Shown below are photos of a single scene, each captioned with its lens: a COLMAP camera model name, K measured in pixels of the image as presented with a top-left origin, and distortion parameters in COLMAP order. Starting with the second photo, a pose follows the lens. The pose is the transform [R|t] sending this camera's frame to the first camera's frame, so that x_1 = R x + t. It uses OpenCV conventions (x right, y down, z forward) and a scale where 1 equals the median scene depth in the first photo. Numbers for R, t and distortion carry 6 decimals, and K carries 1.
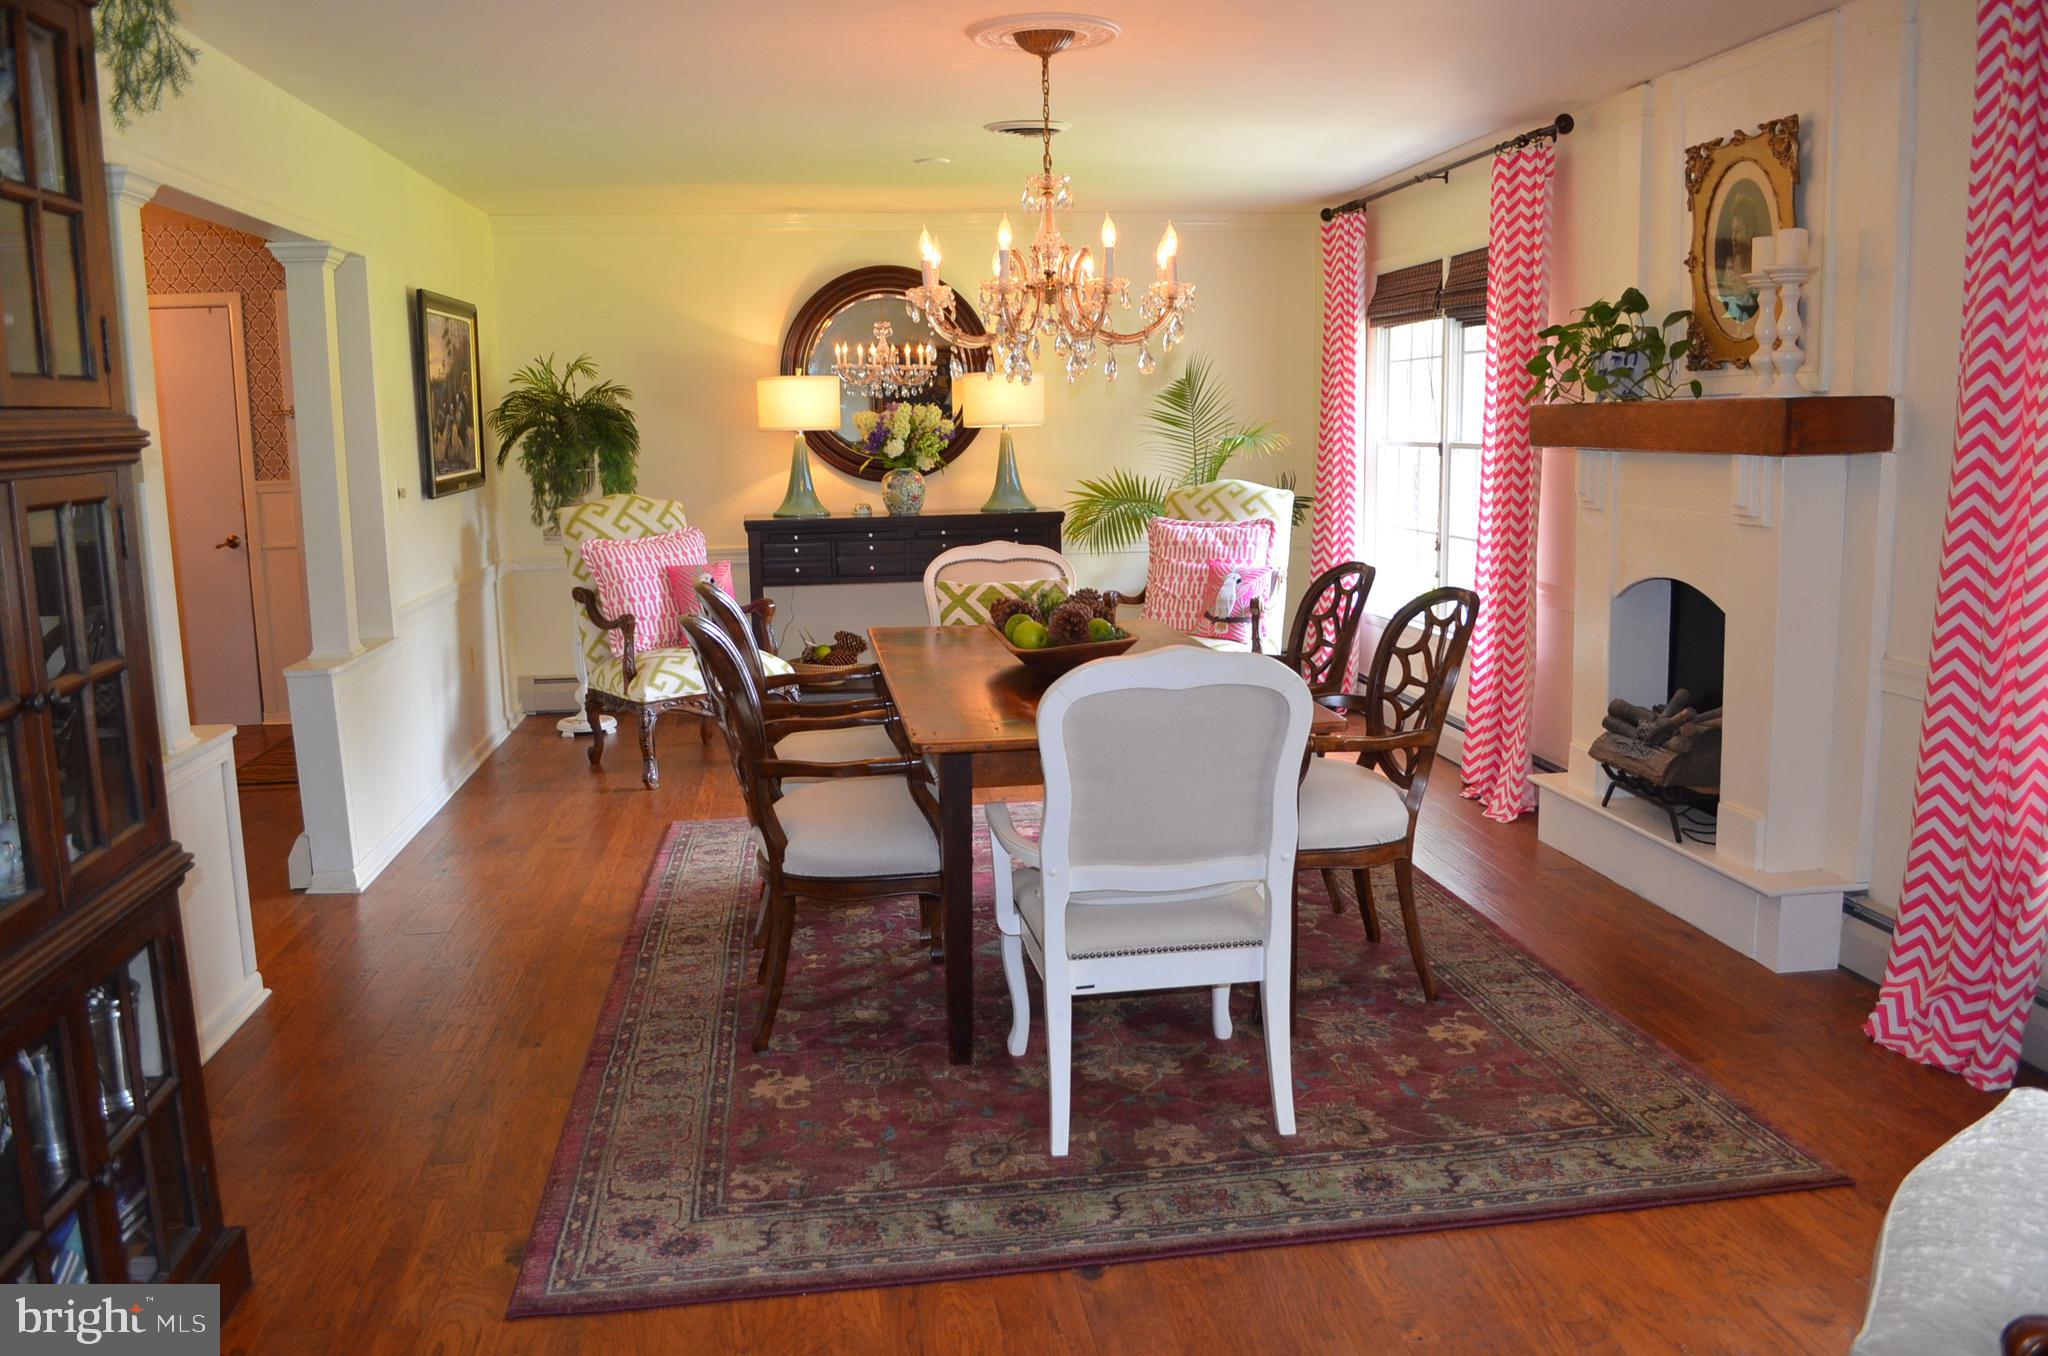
lens RADIAL K [[1609.5, 0, 1031.5], [0, 1609.5, 684.4], [0, 0, 1]] dist [-0.087097, 0.014931]
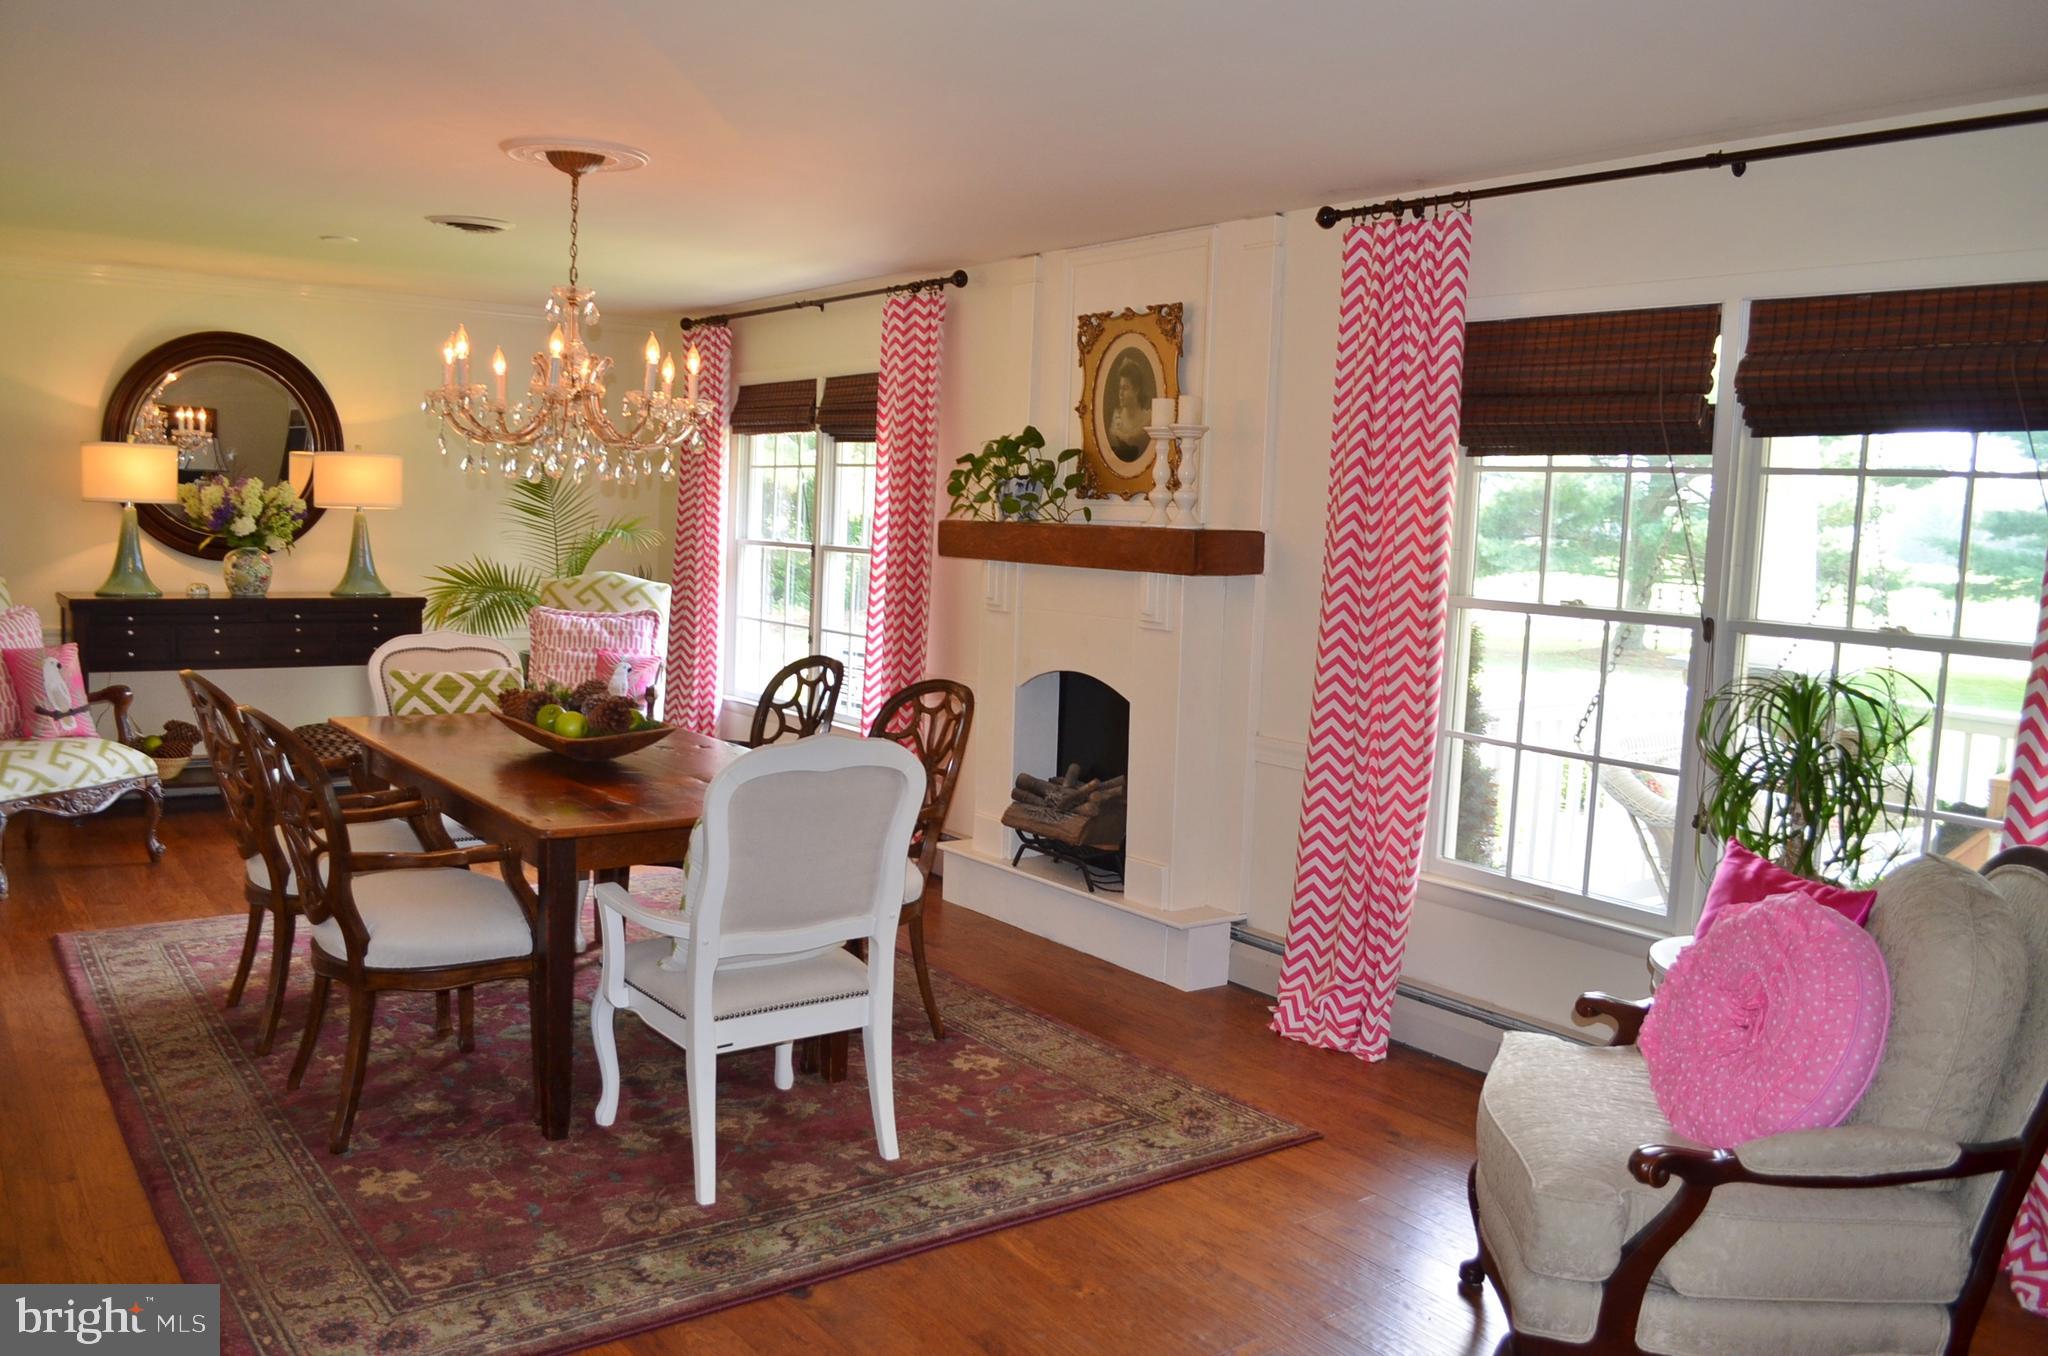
lens RADIAL K [[1609.5, 0, 1032.7], [0, 1609.5, 685.0], [0, 0, 1]] dist [-0.087097, 0.014931]
pose [[0.875622, 0.002121, 0.482993, -0.234678], [0.022619, 0.998713, -0.045393, -0.002643], [-0.482467, 0.050671, 0.874447, -0.051673]]
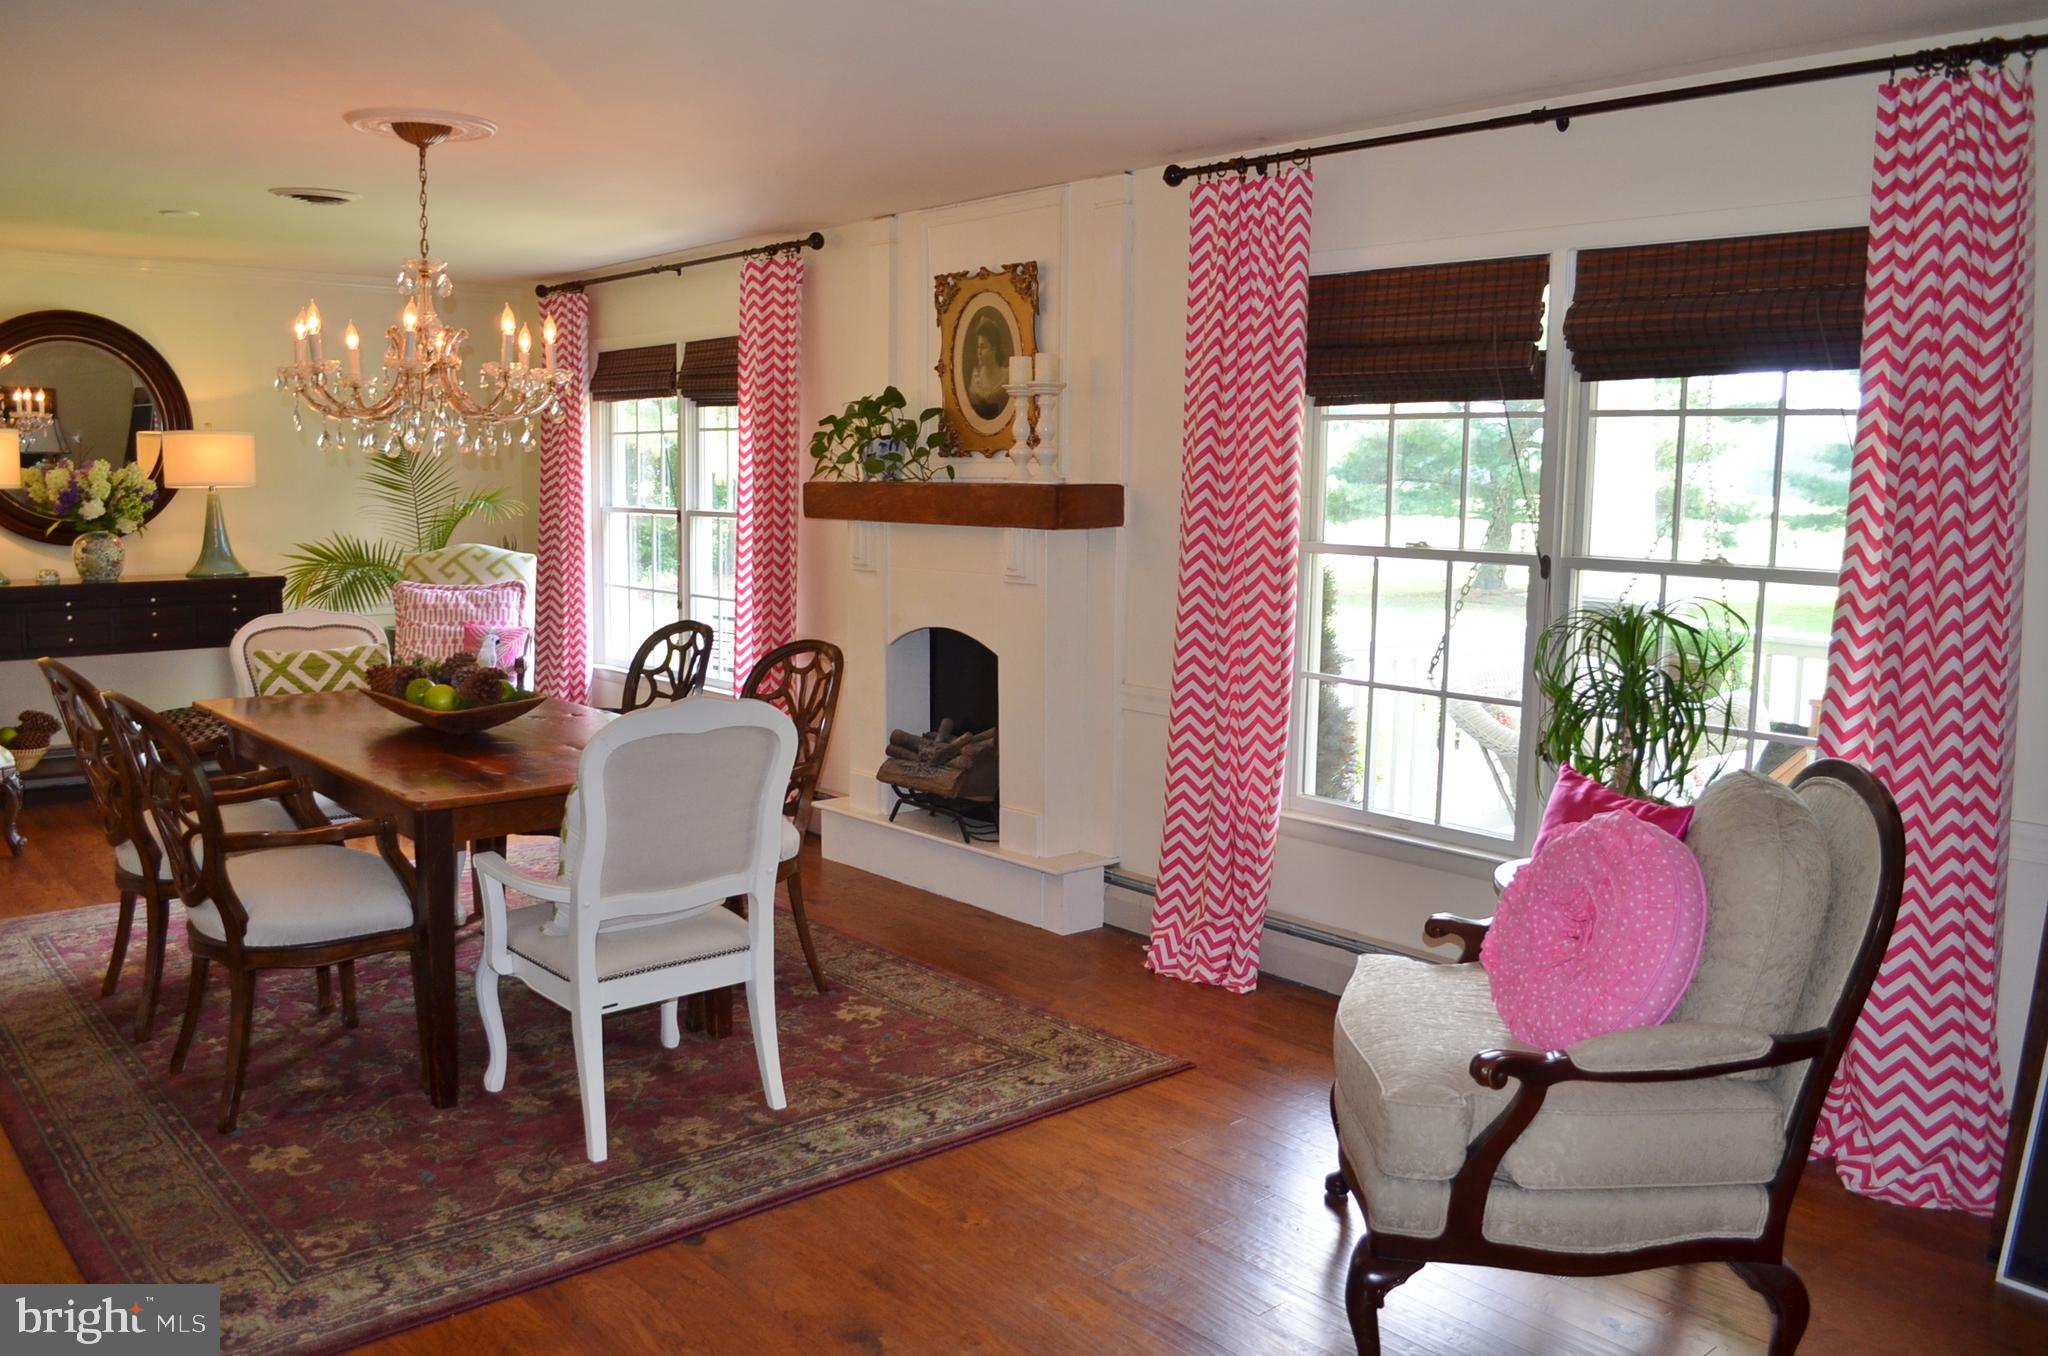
lens RADIAL K [[1609.5, 0, 1036.9], [0, 1609.5, 685.5], [0, 0, 1]] dist [-0.087097, 0.014931]
pose [[0.834017, -0.042701, 0.550084, -0.241893], [0.060864, 0.998036, -0.014806, 0.000099], [-0.548371, 0.045828, 0.834978, -0.076082]]
